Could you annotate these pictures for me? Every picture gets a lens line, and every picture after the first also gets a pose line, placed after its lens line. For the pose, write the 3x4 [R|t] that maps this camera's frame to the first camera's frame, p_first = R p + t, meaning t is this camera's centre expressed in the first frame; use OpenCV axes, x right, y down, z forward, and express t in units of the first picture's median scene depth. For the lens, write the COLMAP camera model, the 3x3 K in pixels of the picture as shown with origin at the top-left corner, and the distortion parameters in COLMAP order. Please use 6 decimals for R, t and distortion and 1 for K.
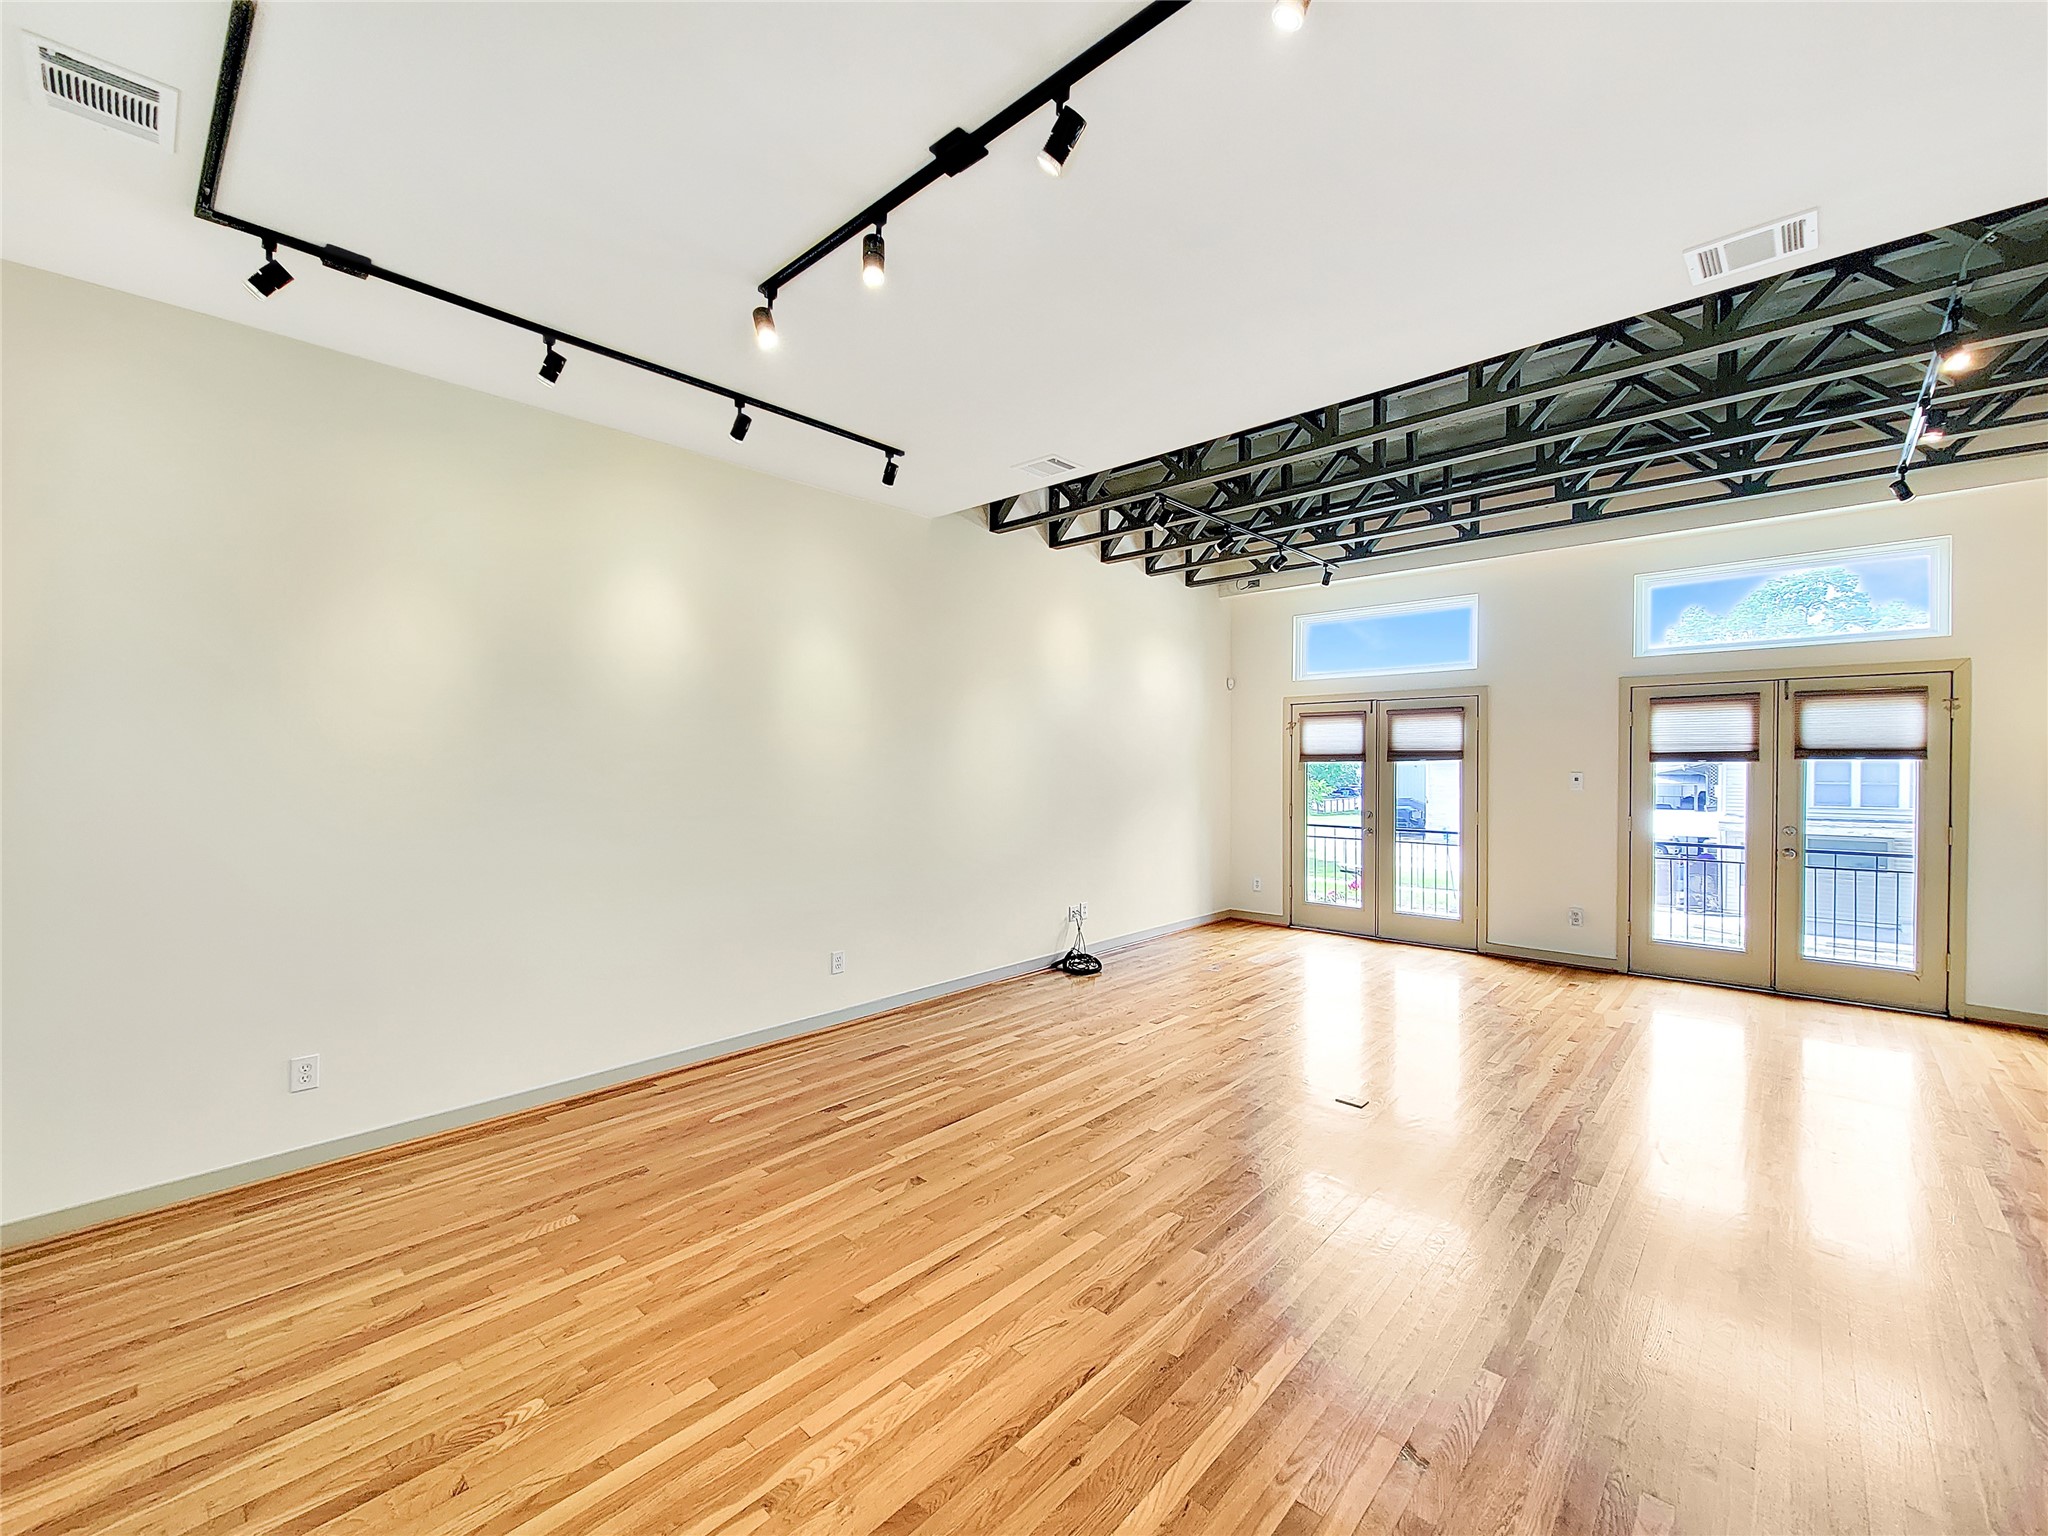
lens RADIAL K [[869.3, 0, 962.2], [0, 869.3, 770.7], [0, 0, 1]] dist [0.003252, -0.001881]
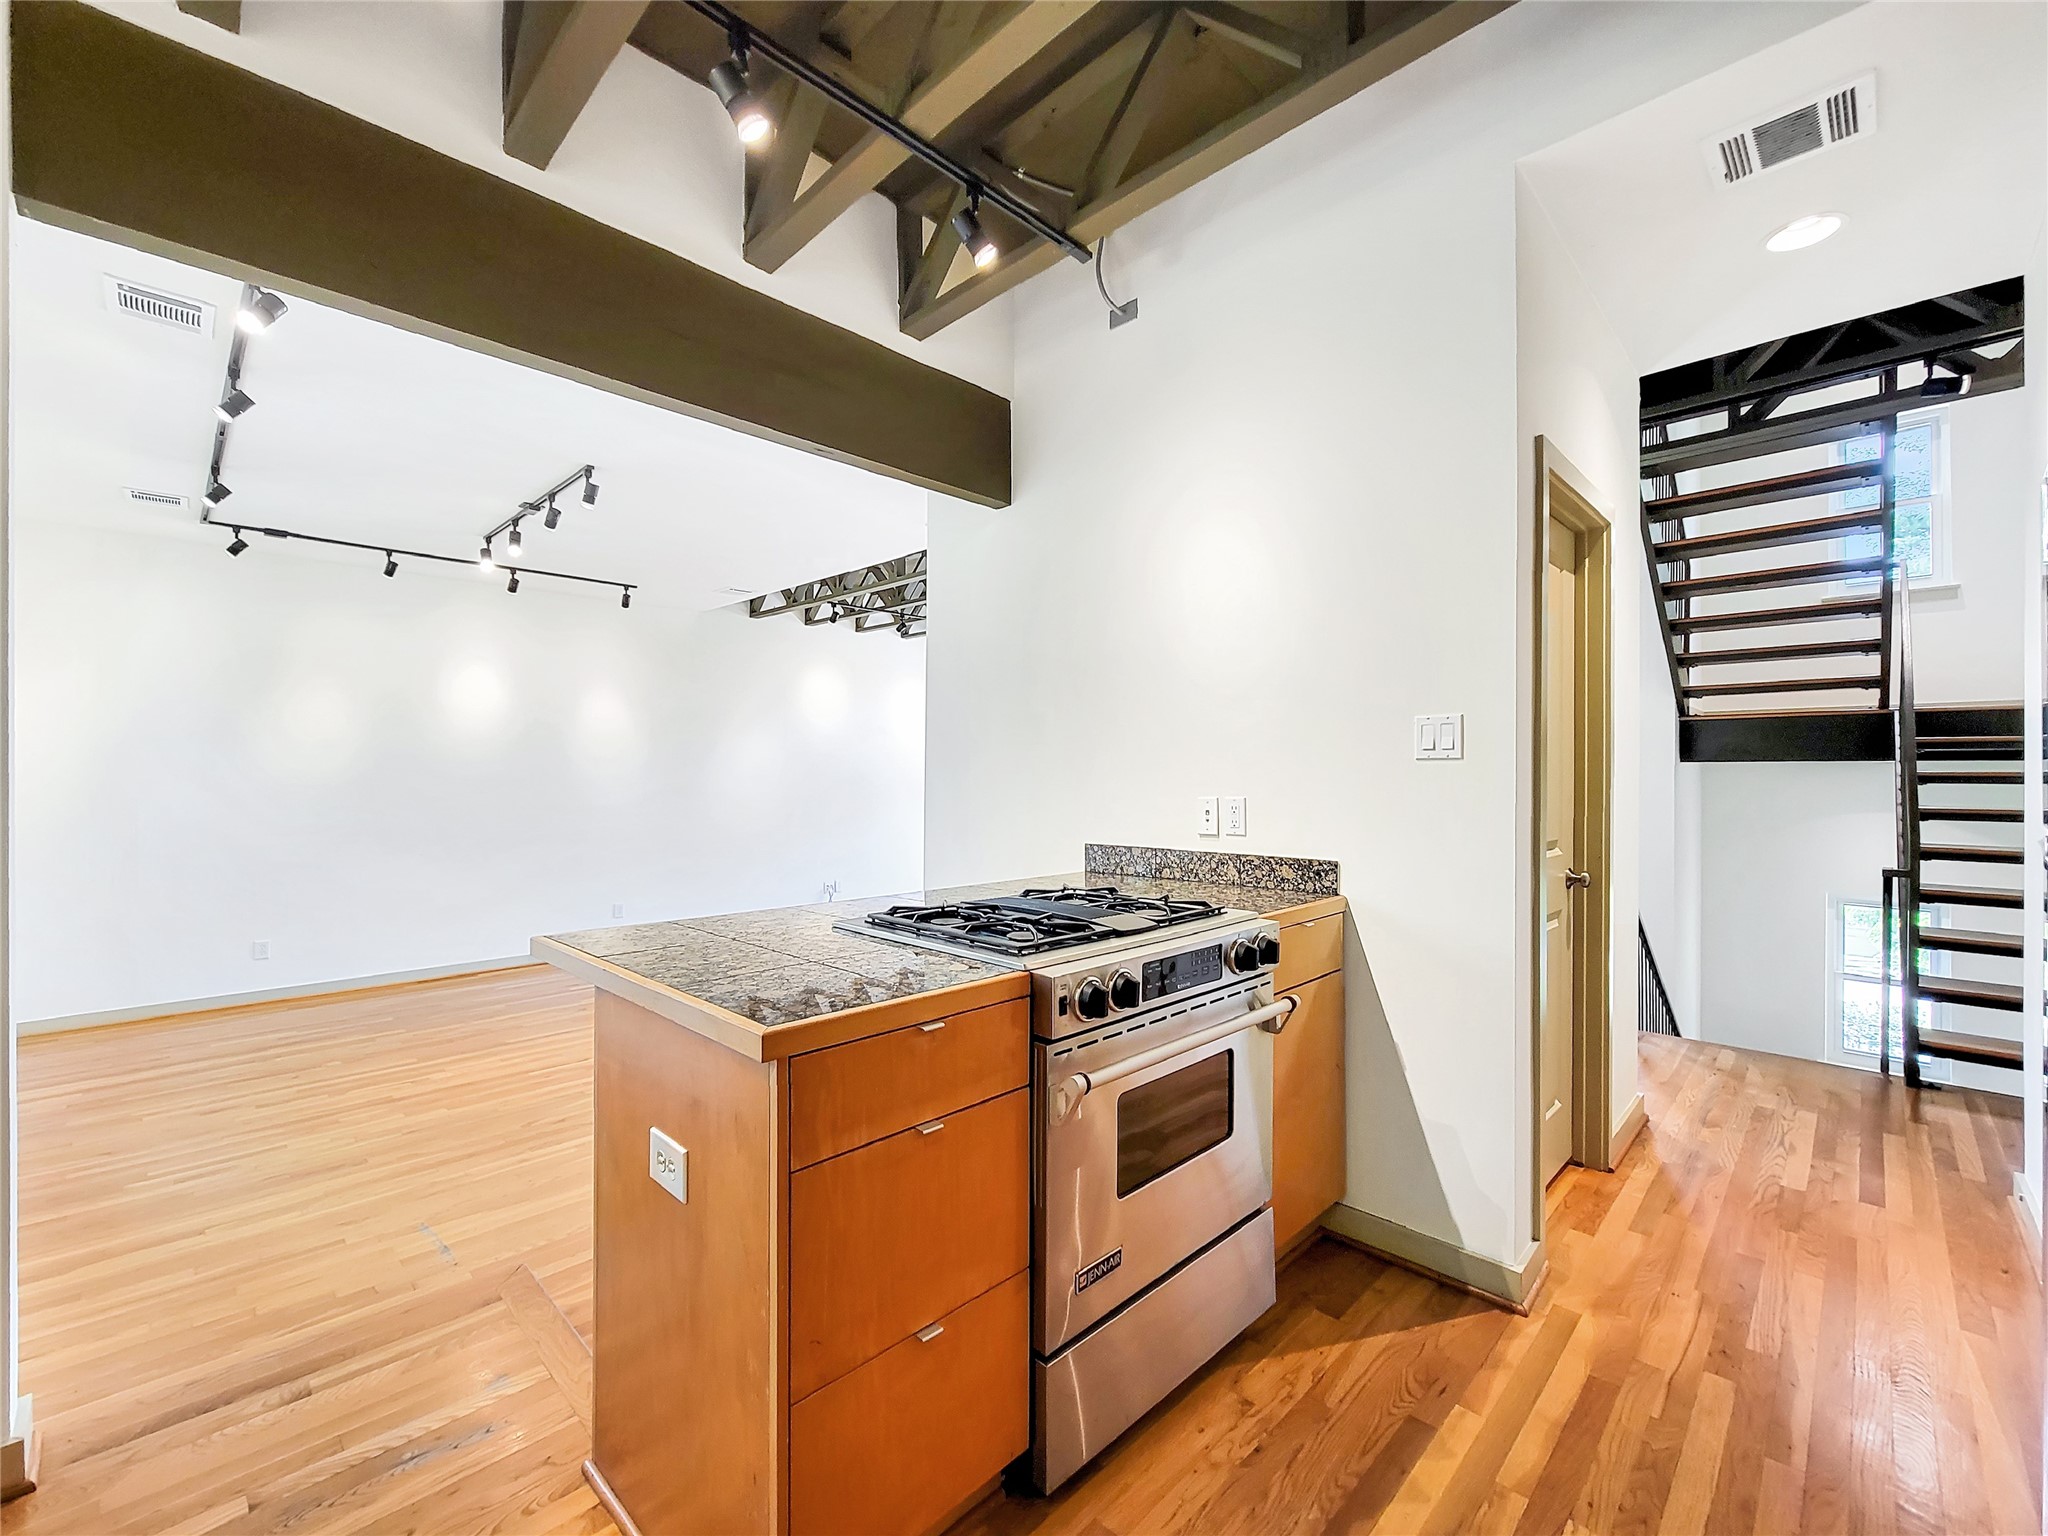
lens RADIAL K [[869.3, 0, 941.7], [0, 869.3, 776.9], [0, 0, 1]] dist [0.003252, -0.001881]
pose [[0.998929, -0.002255, -0.046218, 0.651379], [0.001958, 0.999977, -0.006460, -0.004941], [0.046231, 0.006363, 0.998910, -0.659831]]
